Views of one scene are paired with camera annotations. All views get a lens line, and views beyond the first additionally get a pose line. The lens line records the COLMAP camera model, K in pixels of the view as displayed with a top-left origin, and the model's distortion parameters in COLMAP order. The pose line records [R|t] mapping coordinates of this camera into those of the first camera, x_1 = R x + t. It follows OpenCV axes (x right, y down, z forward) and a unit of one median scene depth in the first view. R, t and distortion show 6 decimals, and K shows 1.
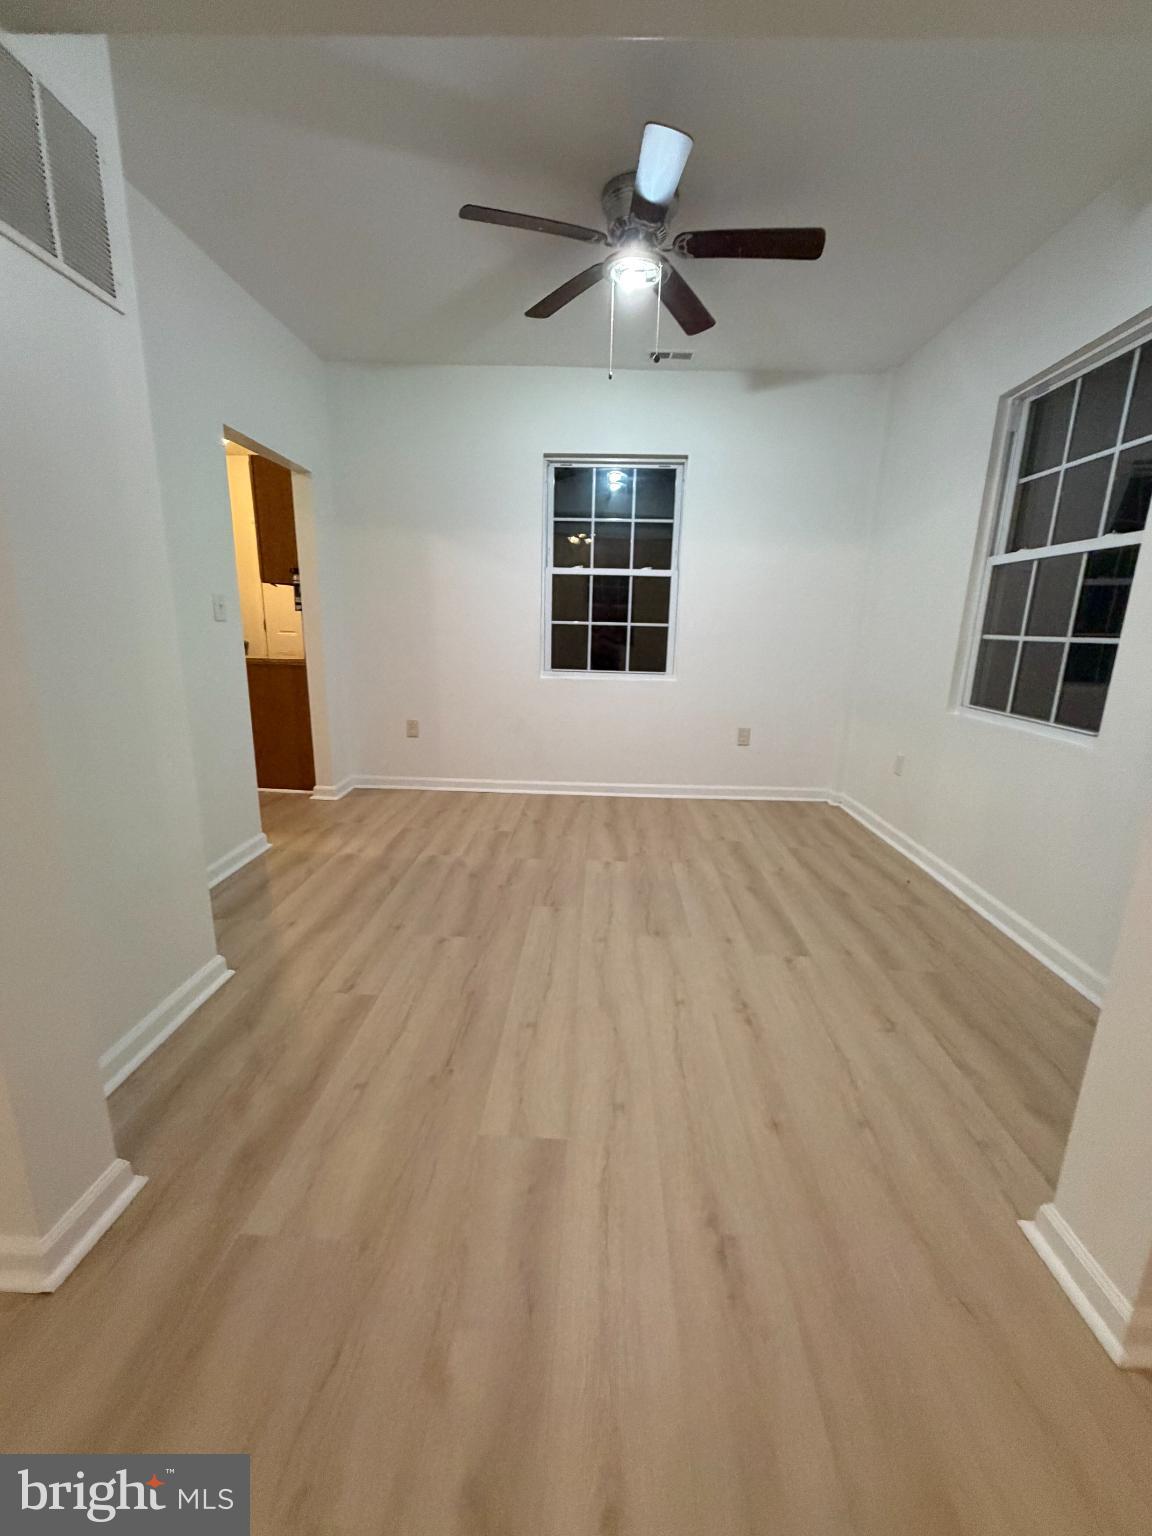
lens RADIAL K [[608.1, 0, 576.0], [0, 608.1, 768.0], [0, 0, 1]] dist [0.000428, 0.000379]
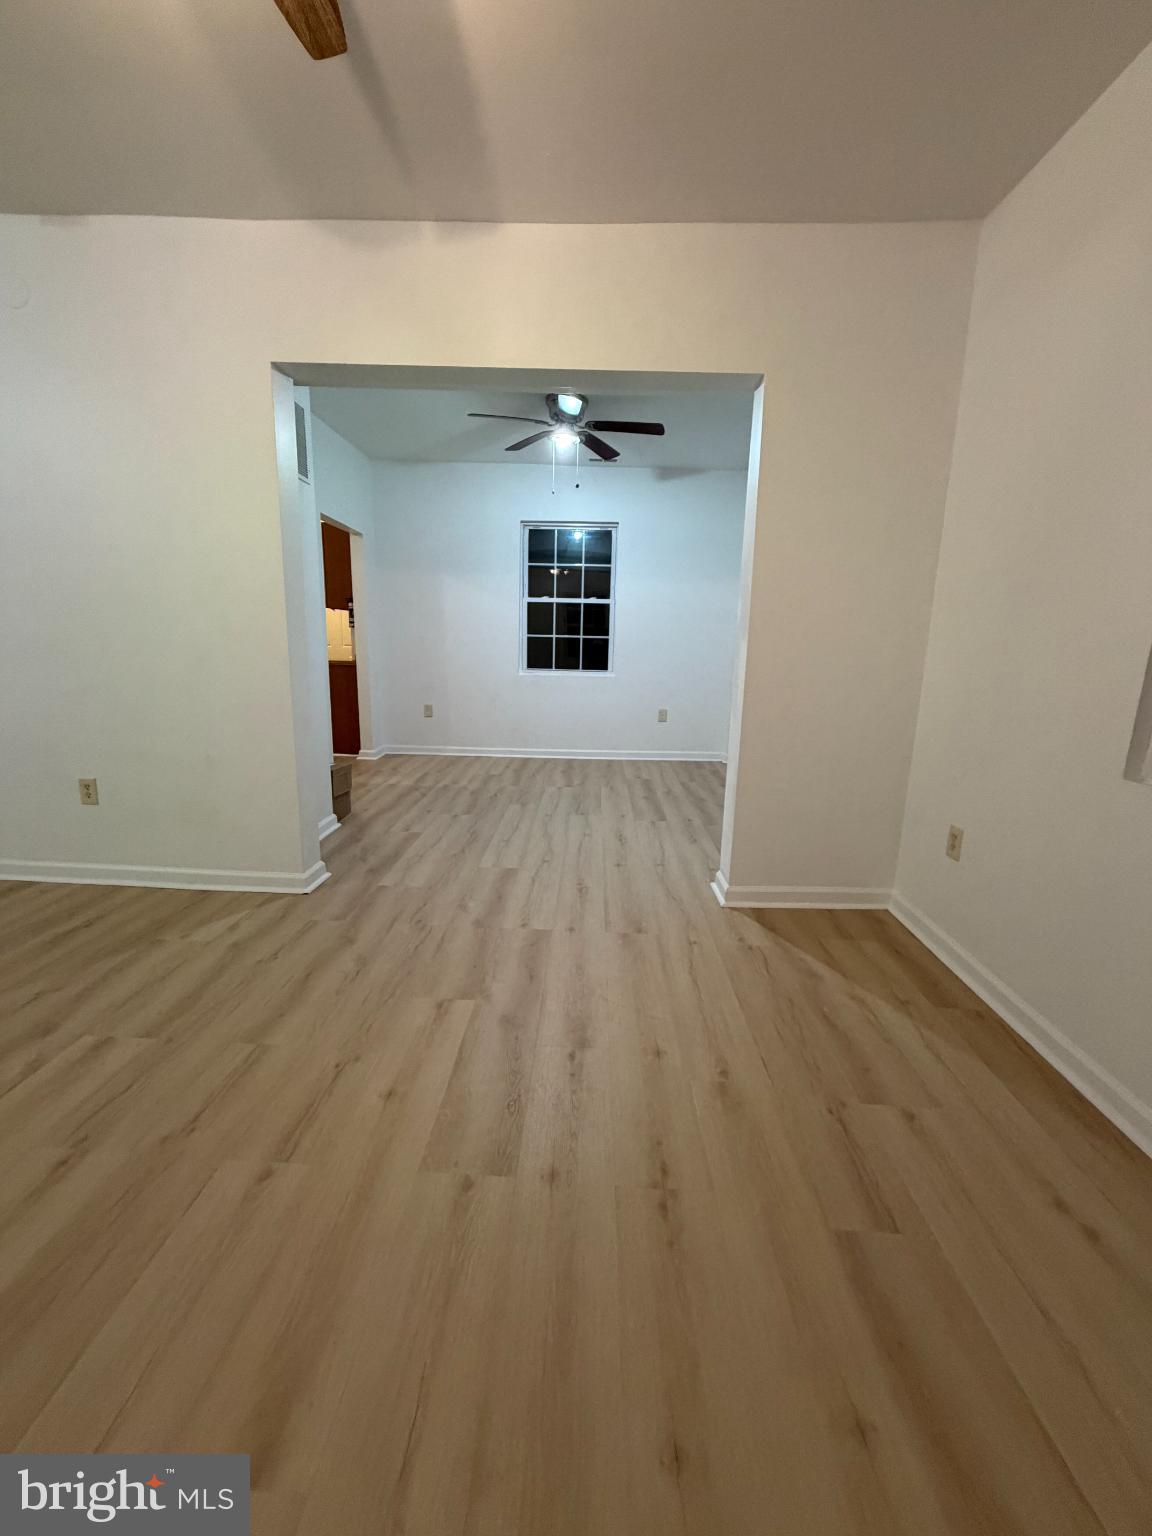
lens RADIAL K [[608.1, 0, 576.0], [0, 608.1, 768.0], [0, 0, 1]] dist [0.000428, 0.000379]
pose [[0.999935, -0.002535, 0.011088, 0.074885], [0.002877, 0.999515, -0.030997, 0.149553], [-0.011004, 0.031027, 0.999458, -0.538826]]
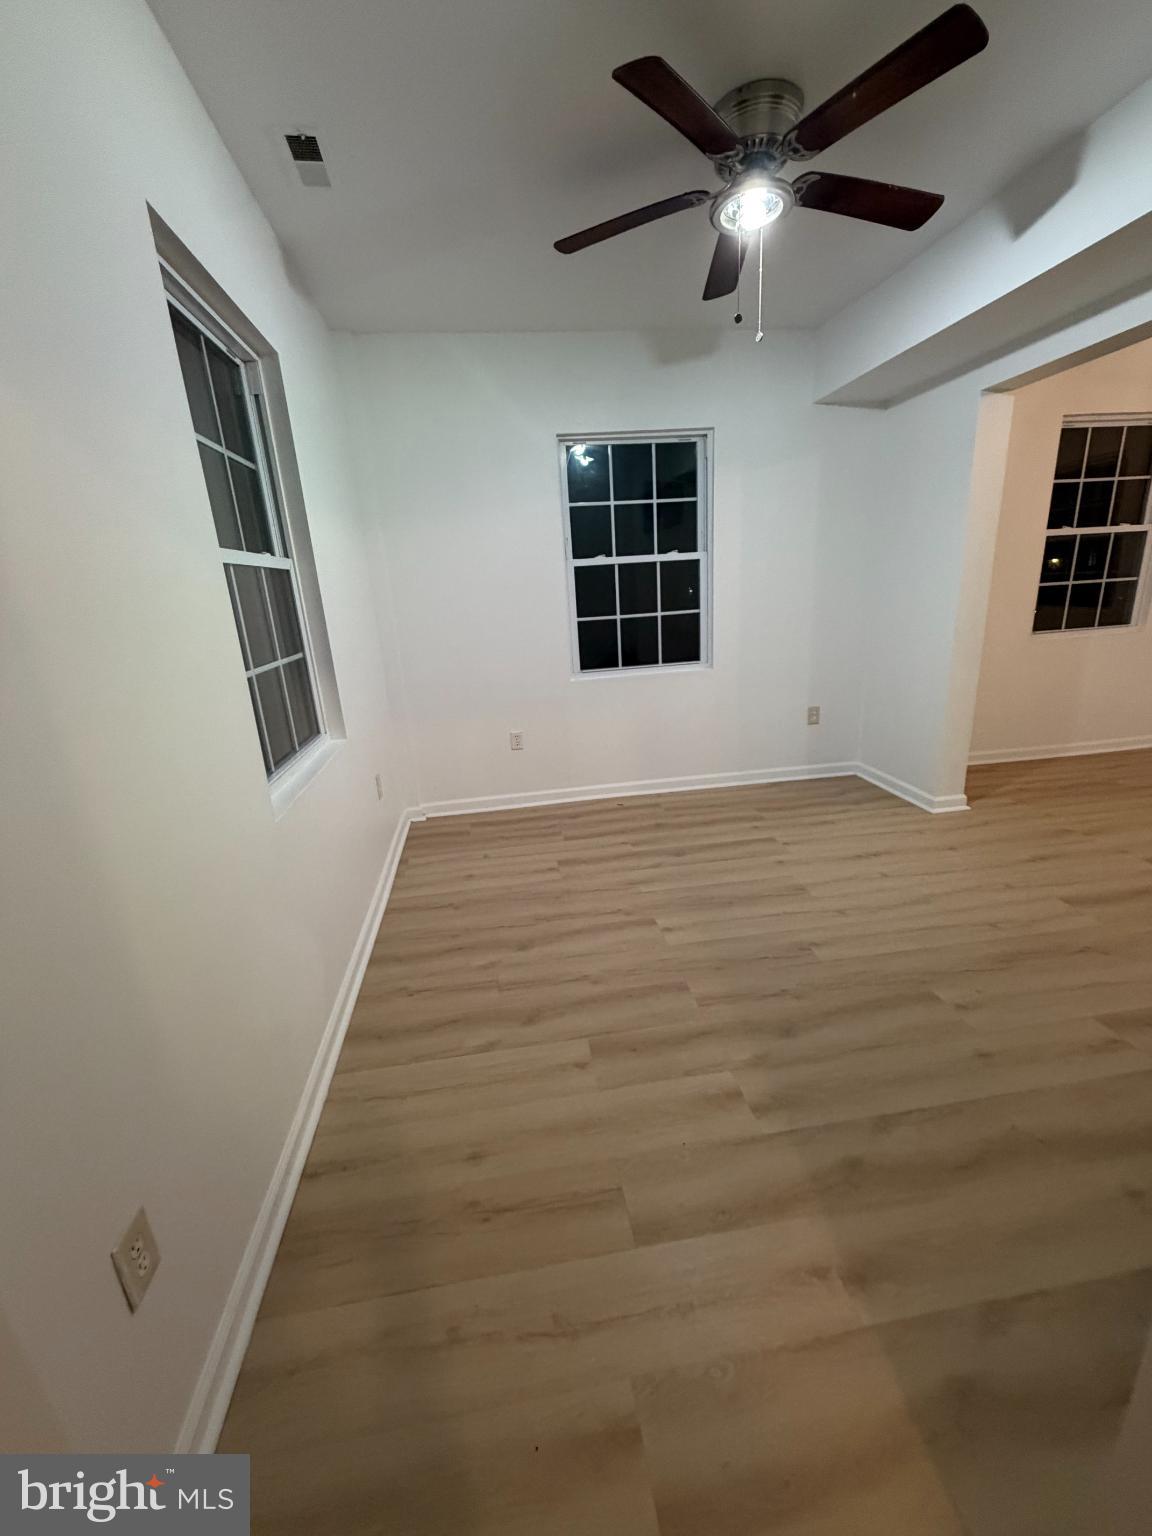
lens RADIAL K [[608.1, 0, 576.0], [0, 608.1, 768.0], [0, 0, 1]] dist [0.000428, 0.000379]
pose [[-0.188048, -0.294618, 0.936930, -0.599481], [0.282589, 0.897380, 0.338899, -0.332375], [-0.940628, 0.328495, -0.085495, 1.078610]]
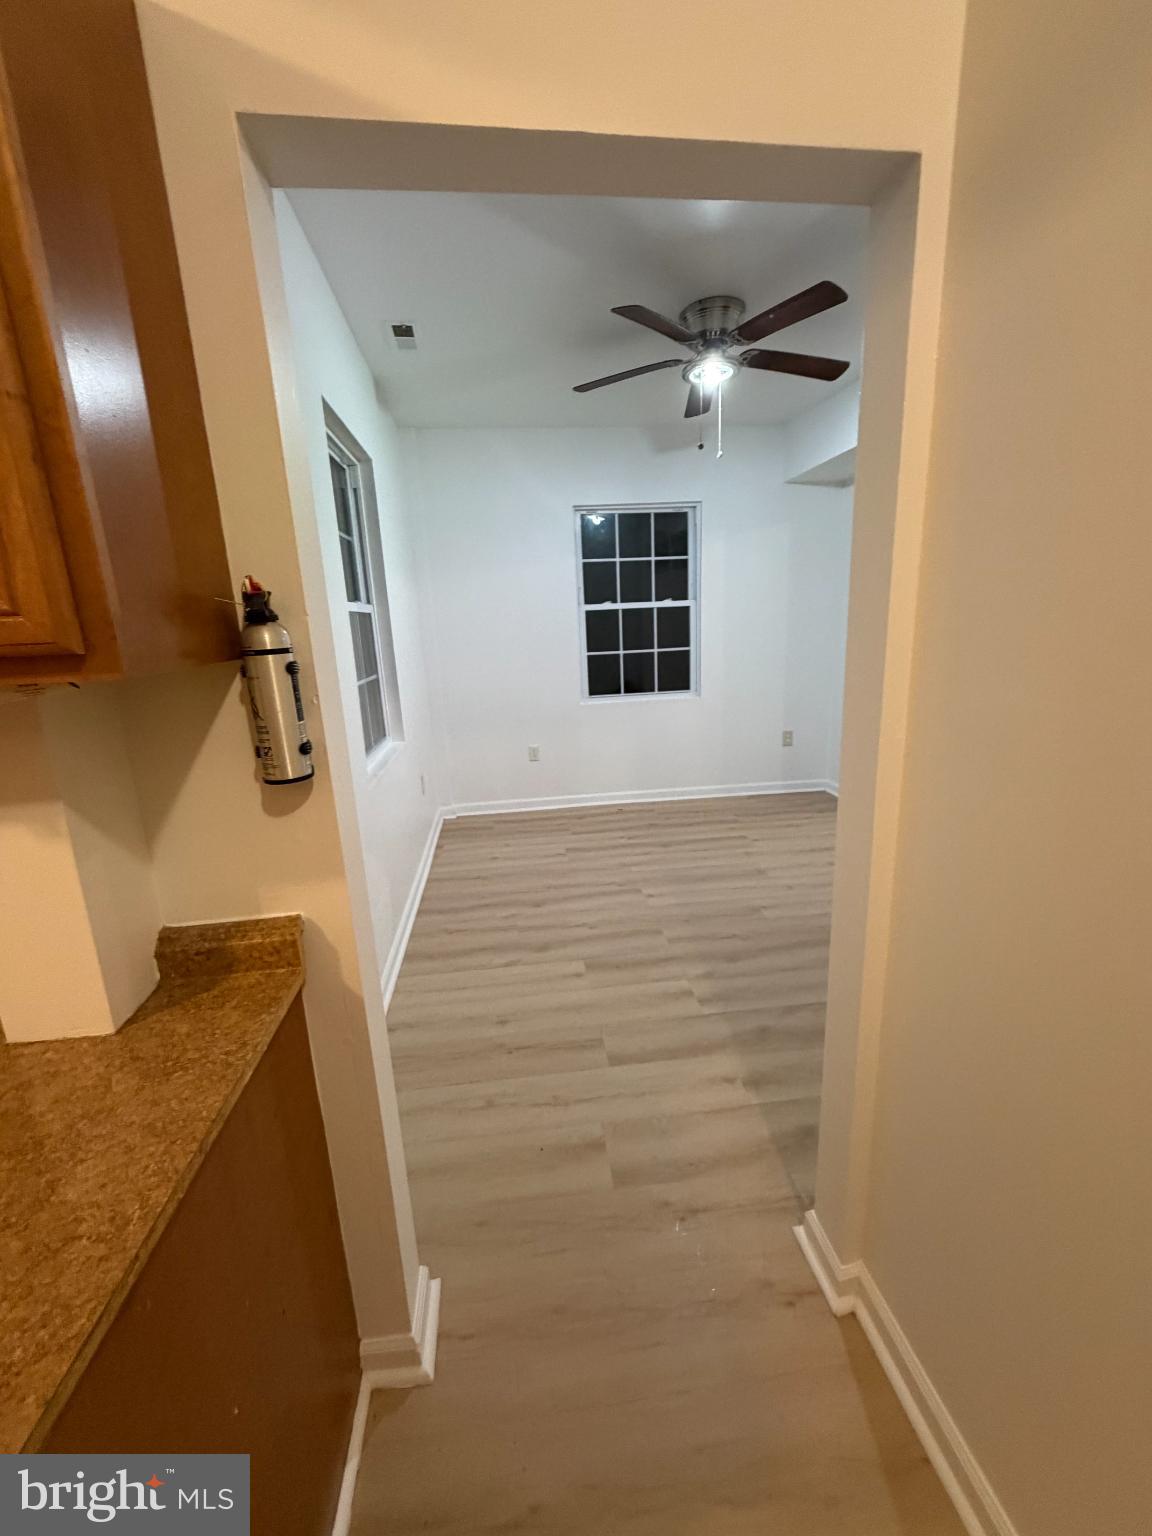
lens RADIAL K [[608.1, 0, 576.0], [0, 608.1, 768.0], [0, 0, 1]] dist [0.000428, 0.000379]
pose [[-0.161857, -0.248009, 0.955141, -0.827777], [0.268292, 0.920385, 0.284449, -0.355546], [-0.949643, 0.302297, -0.082432, 1.103367]]
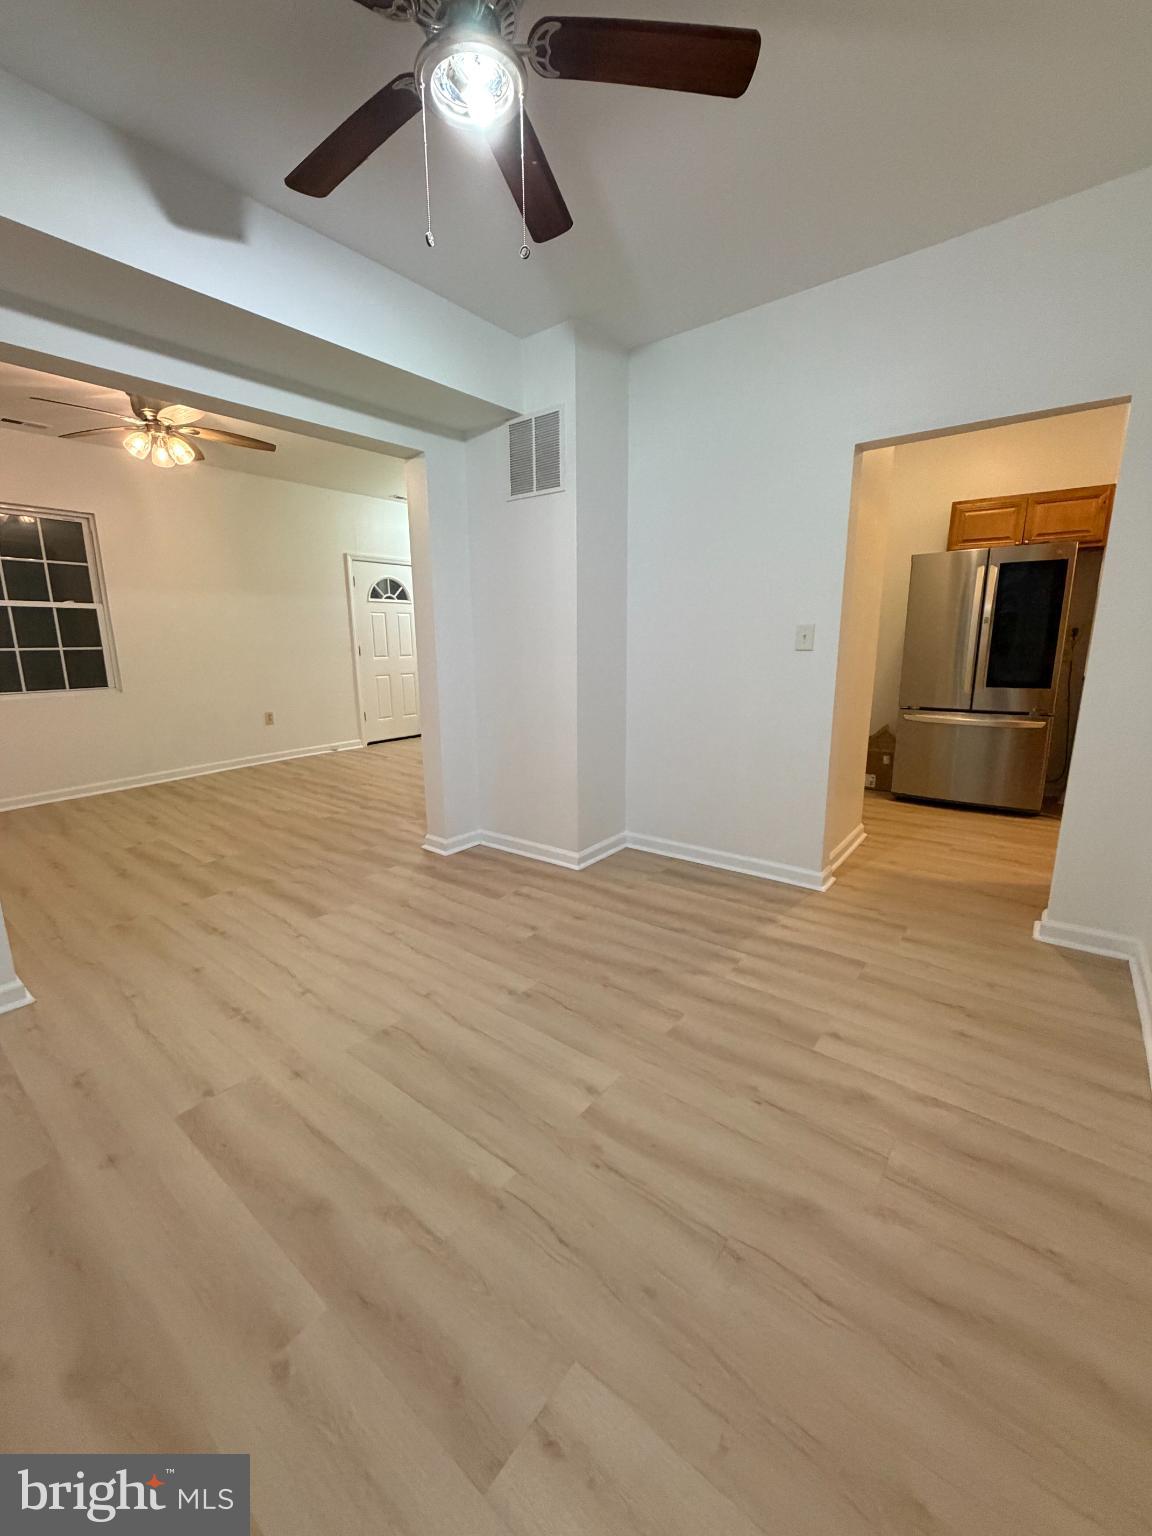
lens RADIAL K [[616.0, 0, 570.0], [0, 616.0, 760.3], [0, 0, 1]] dist [0.000767, 0.000063]
pose [[-0.592438, 0.144560, -0.792540, 0.444346], [-0.189580, 0.931125, 0.311553, -0.277923], [0.782992, 0.334825, -0.524229, 1.139265]]
